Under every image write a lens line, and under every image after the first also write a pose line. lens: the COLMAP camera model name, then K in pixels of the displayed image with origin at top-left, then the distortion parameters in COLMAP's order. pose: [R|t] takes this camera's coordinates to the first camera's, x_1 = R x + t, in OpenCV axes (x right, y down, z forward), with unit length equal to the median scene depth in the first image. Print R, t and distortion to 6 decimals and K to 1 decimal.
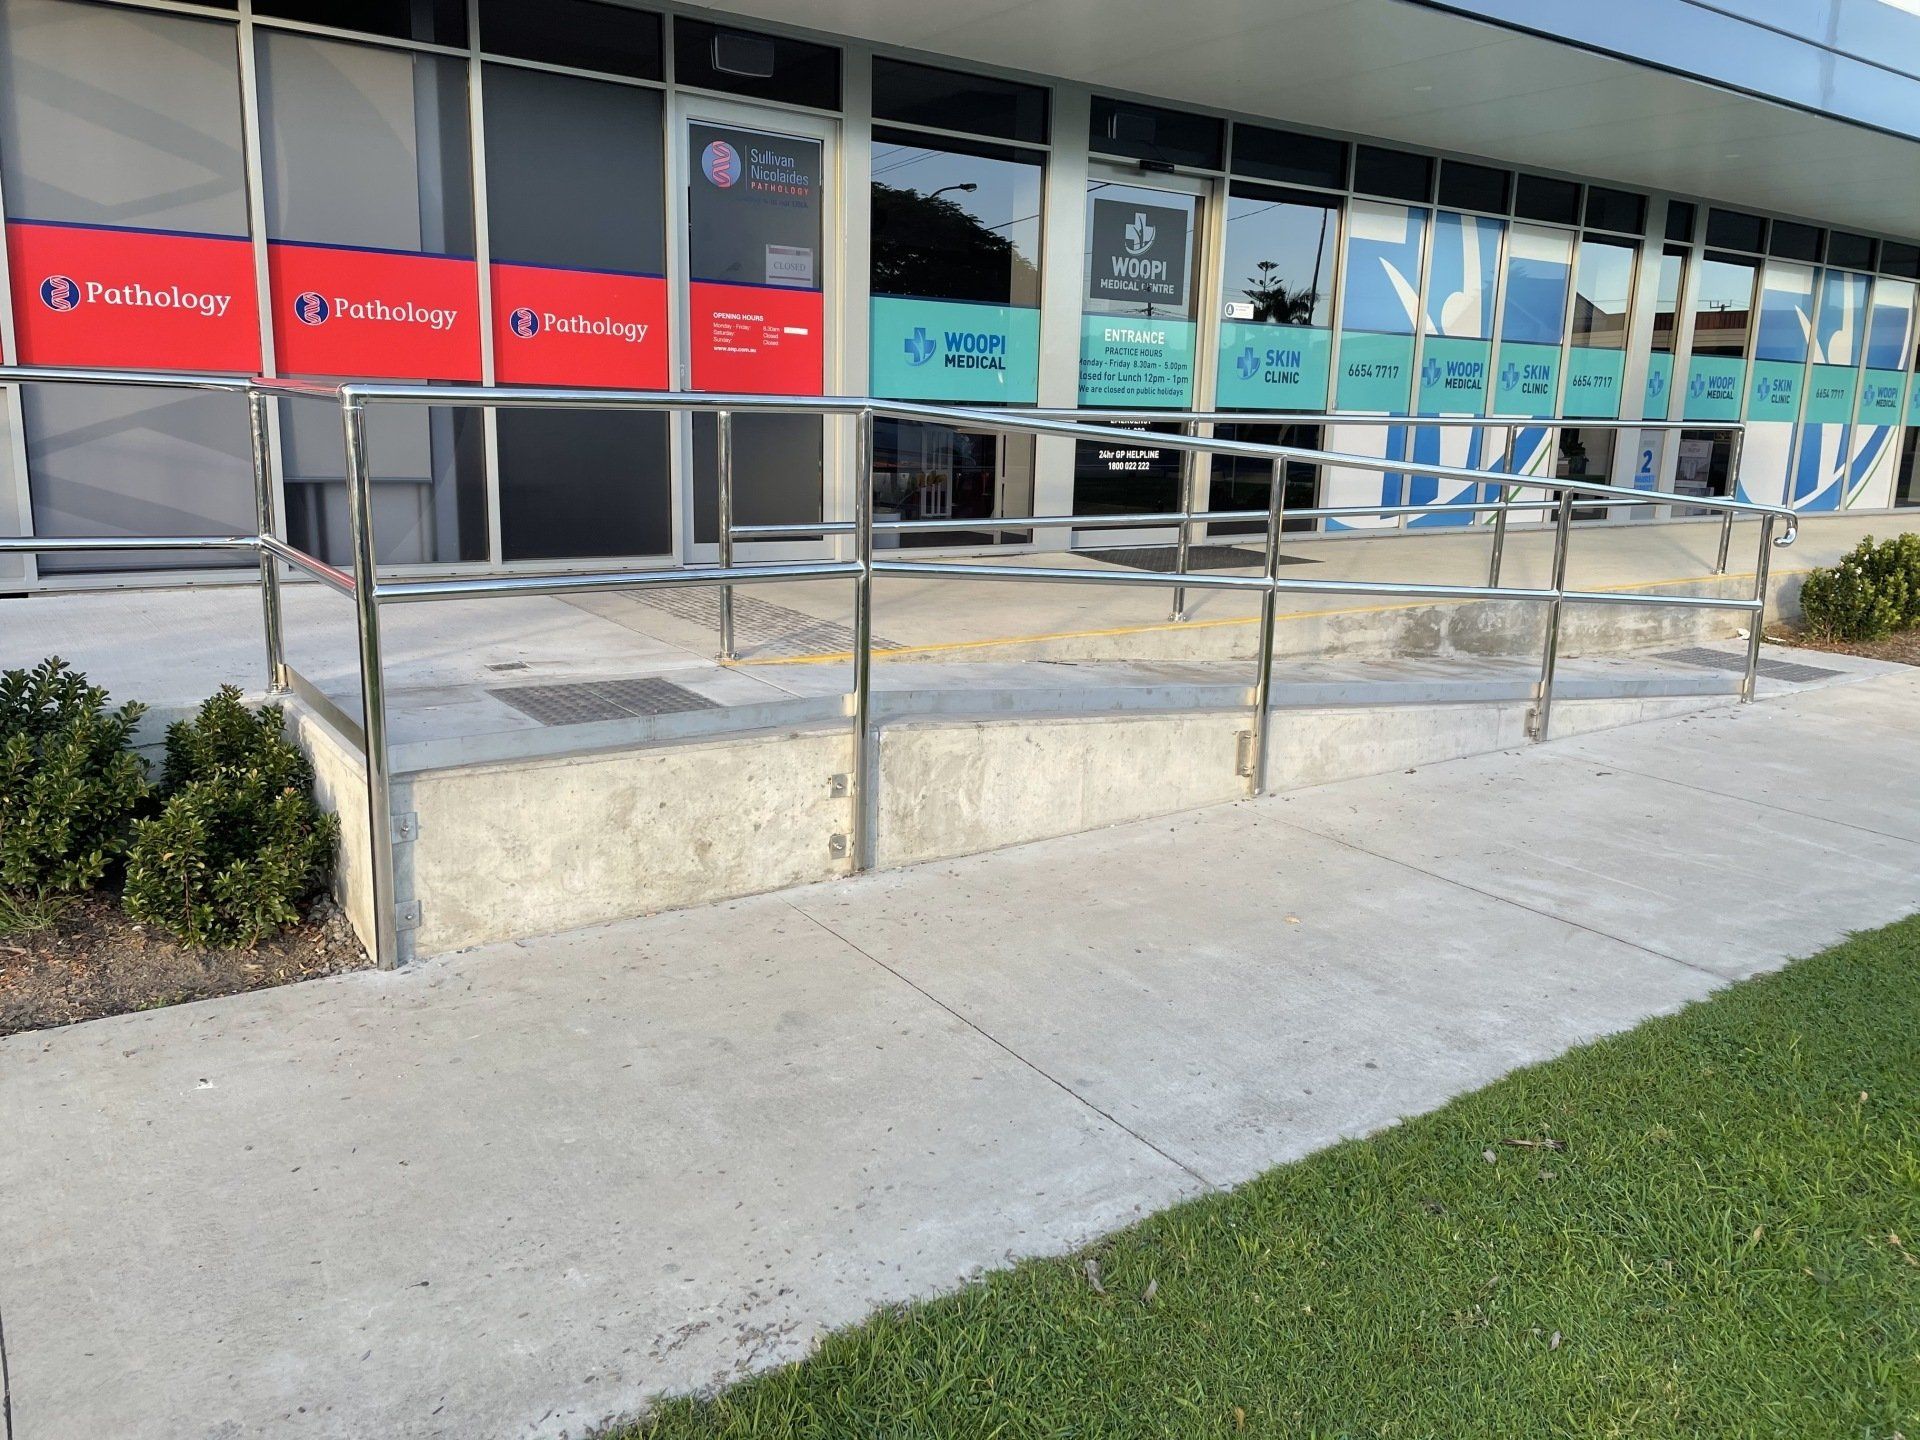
lens RADIAL K [[1534.5, 0, 960.0], [0, 1534.5, 720.0], [0, 0, 1]] dist [0.131592, -0.189219]
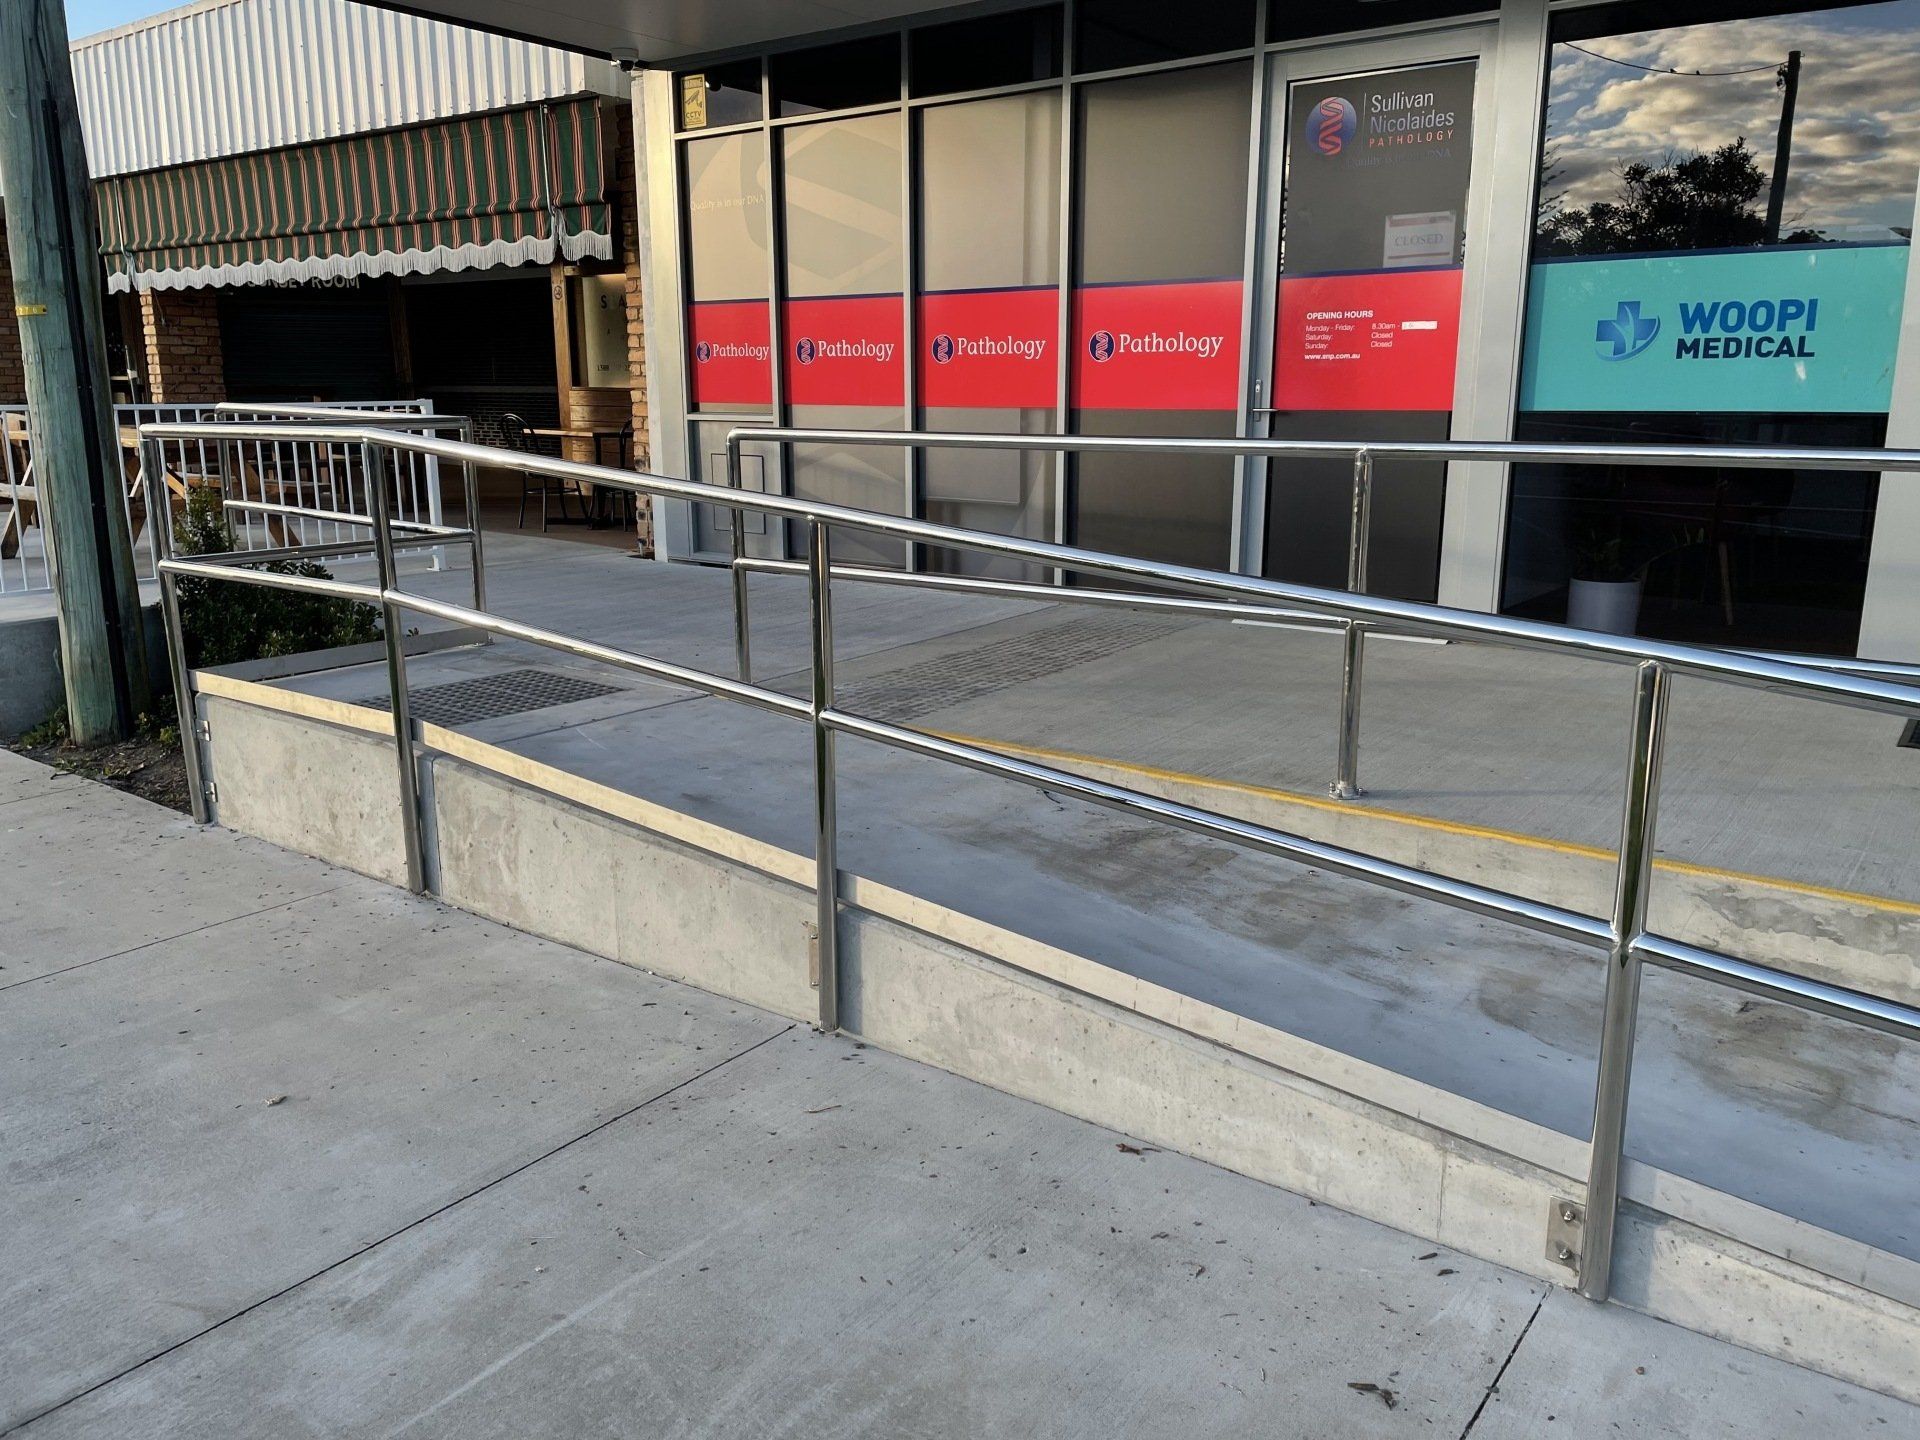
lens RADIAL K [[1446.9, 0, 907.9], [0, 1446.9, 749.7], [0, 0, 1]] dist [0.023553, -0.046835]
pose [[0.267110, 0.194957, -0.943739, 0.490758], [-0.182847, 0.971785, 0.148998, -0.105492], [0.946160, 0.132761, 0.295221, 0.552777]]
